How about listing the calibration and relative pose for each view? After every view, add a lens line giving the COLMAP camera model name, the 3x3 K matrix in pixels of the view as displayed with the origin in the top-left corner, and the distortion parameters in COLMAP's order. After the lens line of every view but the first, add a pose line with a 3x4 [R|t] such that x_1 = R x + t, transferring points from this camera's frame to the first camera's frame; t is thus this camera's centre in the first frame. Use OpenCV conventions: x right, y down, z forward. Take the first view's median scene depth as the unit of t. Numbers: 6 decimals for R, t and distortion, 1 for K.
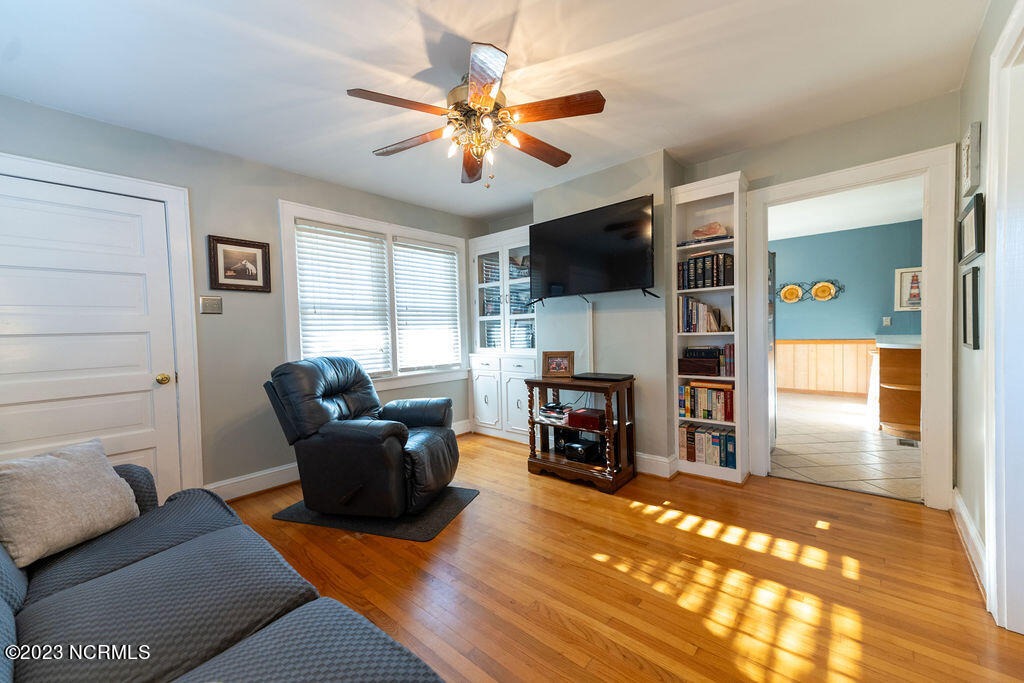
lens RADIAL K [[405.3, 0, 510.4], [0, 405.3, 343.1], [0, 0, 1]] dist [0.004625, 0.000190]
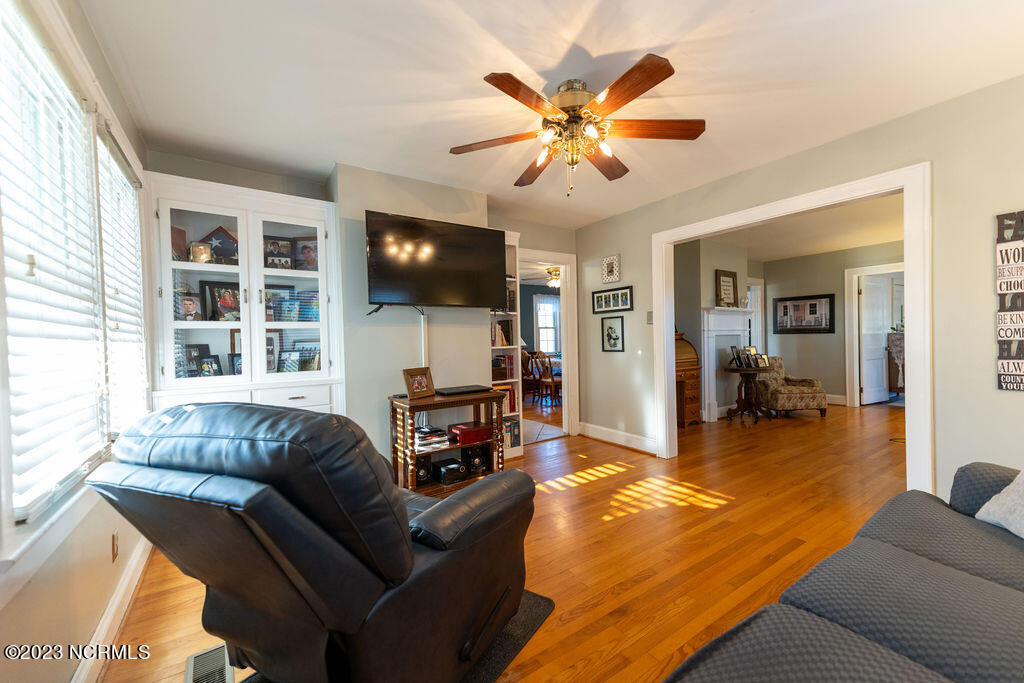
lens RADIAL K [[405.3, 0, 509.3], [0, 405.3, 343.2], [0, 0, 1]] dist [0.004625, 0.000190]
pose [[0.243453, 0.009612, 0.969865, -1.070375], [0.039159, 0.999038, -0.019730, -0.013539], [-0.969122, 0.042782, 0.242843, 0.929363]]
